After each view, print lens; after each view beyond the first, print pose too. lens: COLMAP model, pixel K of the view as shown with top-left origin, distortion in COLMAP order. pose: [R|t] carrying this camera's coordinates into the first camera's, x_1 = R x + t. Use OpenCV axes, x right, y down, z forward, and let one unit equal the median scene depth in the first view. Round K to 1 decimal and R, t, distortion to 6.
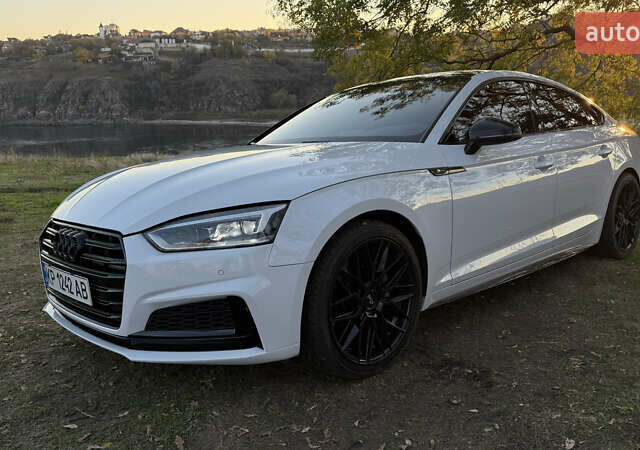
lens RADIAL K [[567.5, 0, 320.0], [0, 567.5, 225.0], [0, 0, 1]] dist [0.176988, -0.361744]
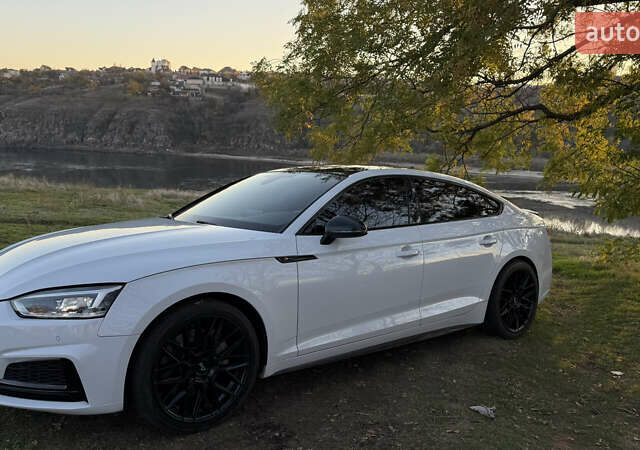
lens RADIAL K [[567.5, 0, 320.0], [0, 567.5, 225.0], [0, 0, 1]] dist [0.176988, -0.361744]
pose [[0.995873, 0.068332, -0.059726, 0.227216], [-0.072261, 0.995179, -0.066312, -0.060497], [0.054907, 0.070354, 0.996010, -0.122858]]
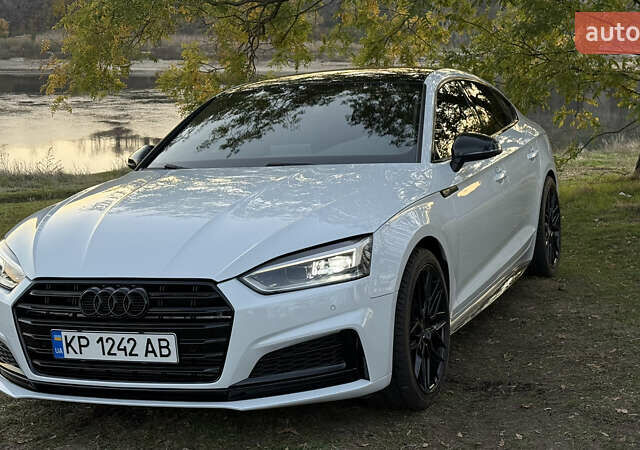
lens RADIAL K [[1135.4, 0, 320.0], [0, 1135.4, 225.0], [0, 0, 1]] dist [0.112633, 0.183816]
pose [[0.905996, -0.069830, 0.417486, -0.515875], [0.086625, 0.996011, -0.021391, -0.011638], [-0.414327, 0.055544, 0.908431, -0.422250]]
